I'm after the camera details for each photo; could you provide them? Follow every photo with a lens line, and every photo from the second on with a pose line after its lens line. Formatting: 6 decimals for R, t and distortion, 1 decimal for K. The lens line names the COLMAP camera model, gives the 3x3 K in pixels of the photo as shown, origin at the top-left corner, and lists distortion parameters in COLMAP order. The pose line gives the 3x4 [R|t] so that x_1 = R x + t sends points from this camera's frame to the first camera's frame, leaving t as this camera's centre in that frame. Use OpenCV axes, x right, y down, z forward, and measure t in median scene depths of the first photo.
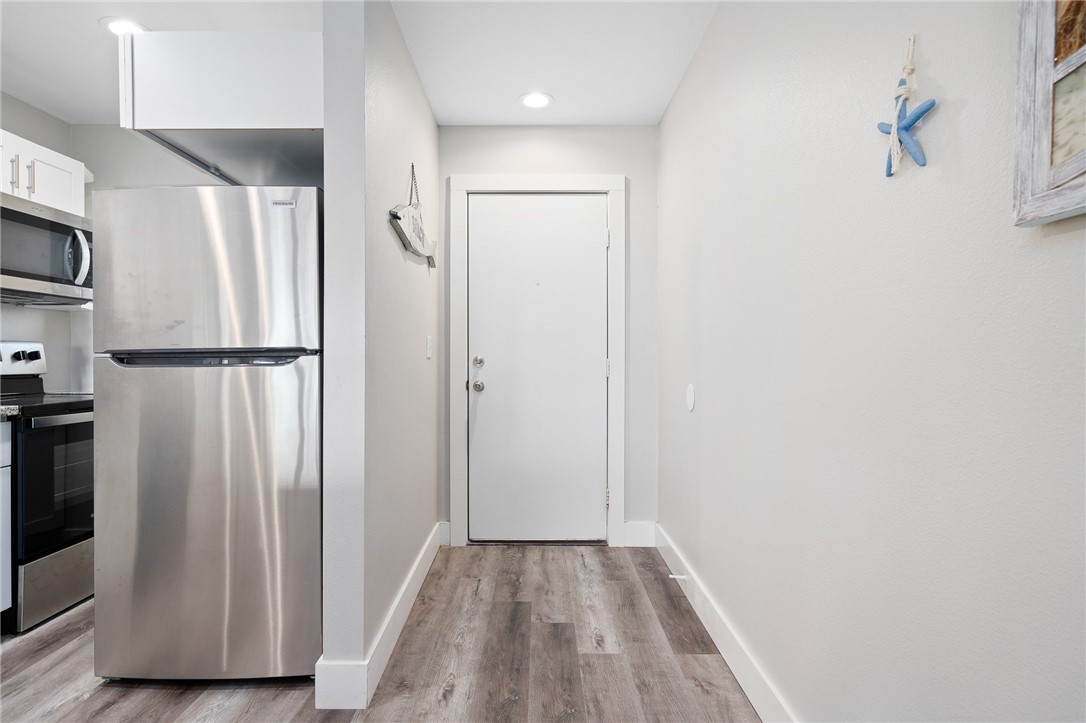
lens RADIAL K [[564.0, 0, 538.4], [0, 564.0, 356.6], [0, 0, 1]] dist [-0.001147, 0.001519]
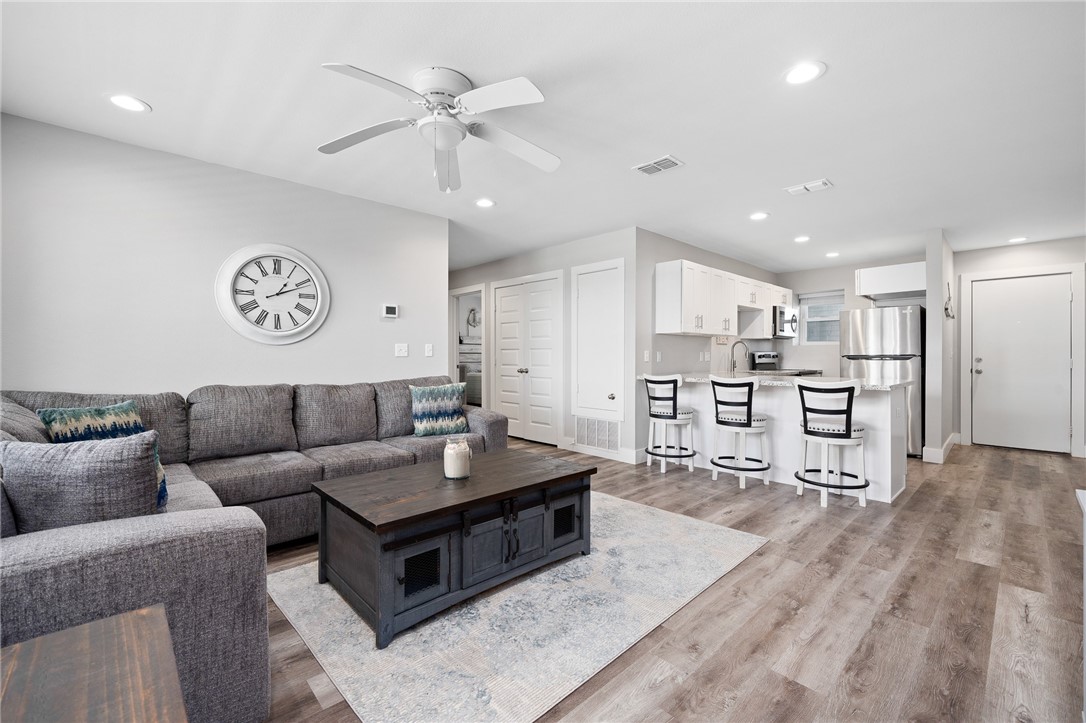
lens RADIAL K [[453.9, 0, 541.3], [0, 453.9, 356.4], [0, 0, 1]] dist [-0.003622, -0.000265]
pose [[0.682686, 0.002104, -0.730709, 0.017101], [-0.002739, 0.999996, 0.000320, 0.000241], [0.730707, 0.001783, 0.682689, -1.706424]]
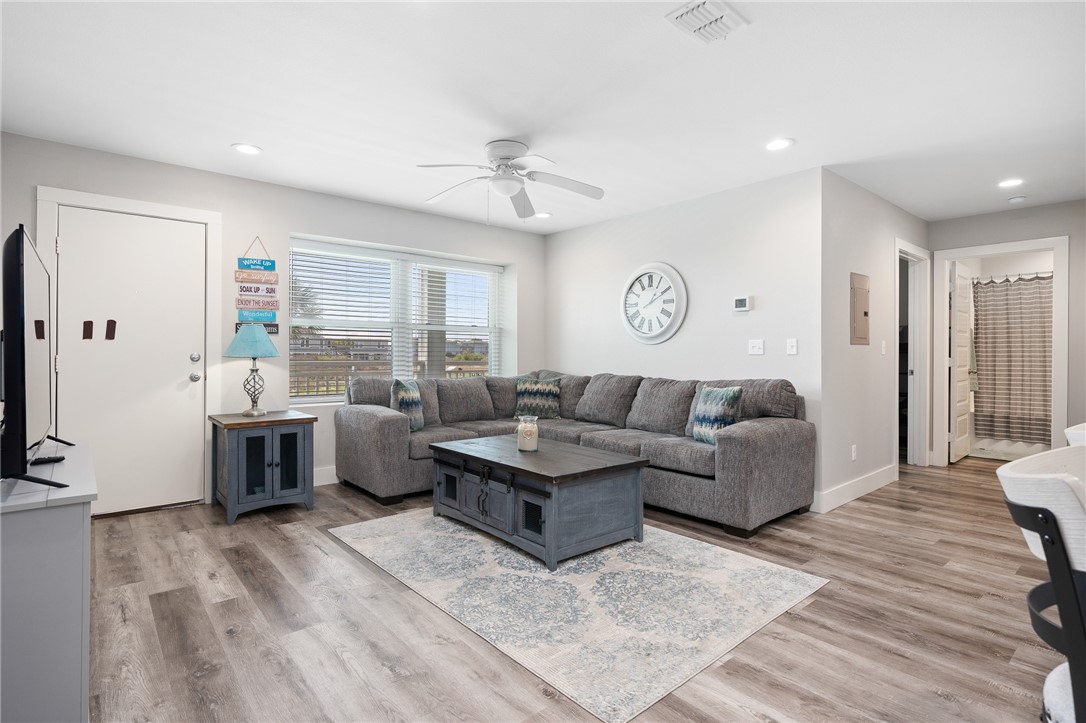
lens RADIAL K [[529.2, 0, 533.2], [0, 529.2, 358.8], [0, 0, 1]] dist [0.000761, -0.001988]
pose [[-0.766651, 0.000309, -0.642064, 0.060725], [-0.007996, 0.999918, 0.010029, 0.004386], [0.642014, 0.012823, -0.766586, -0.224755]]
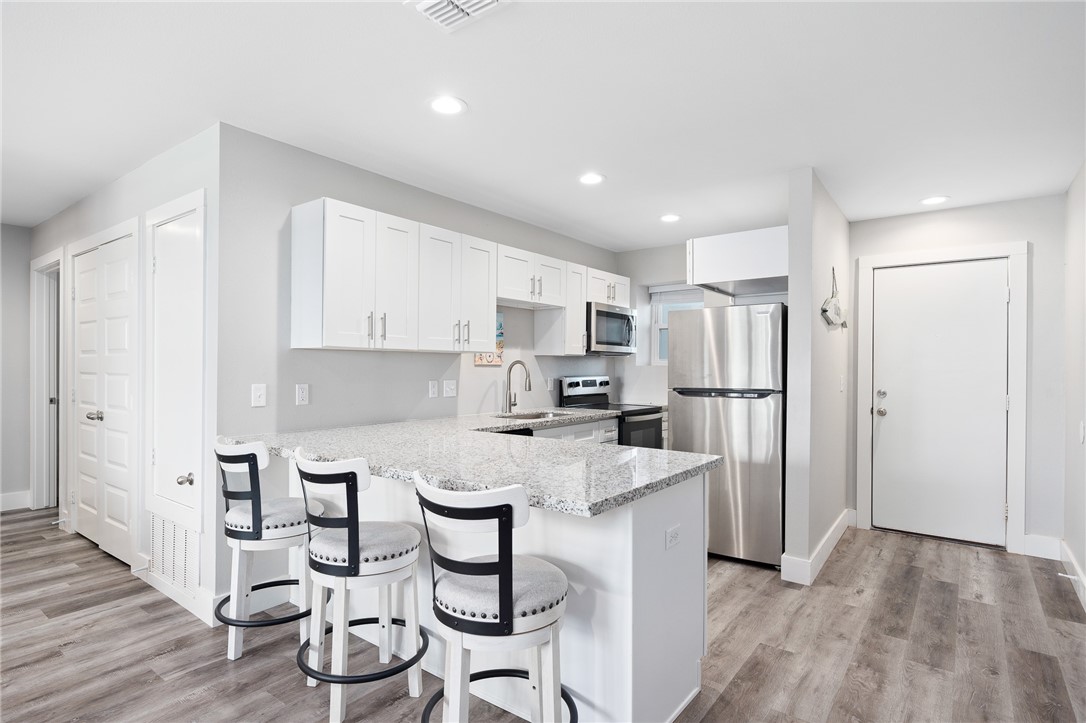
lens RADIAL K [[564.0, 0, 538.0], [0, 564.0, 367.2], [0, 0, 1]] dist [-0.001147, 0.001519]
pose [[0.794794, 0.006913, -0.606840, 0.070858], [-0.007643, 0.999970, 0.001381, -0.061431], [0.606831, 0.003540, 0.794823, -0.692647]]
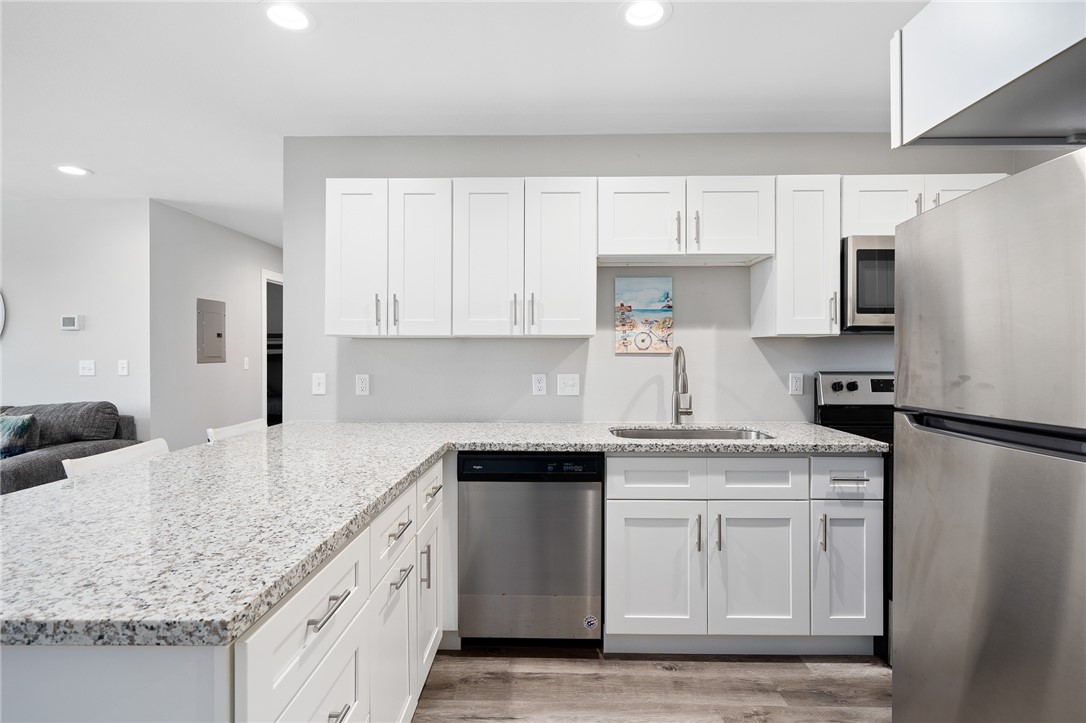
lens RADIAL K [[529.2, 0, 543.6], [0, 529.2, 352.0], [0, 0, 1]] dist [0.000761, -0.001988]
pose [[-0.016893, -0.000250, -0.999857, 0.045456], [-0.001745, 0.999998, -0.000220, -0.066646], [0.999856, 0.001741, -0.016893, 0.327531]]
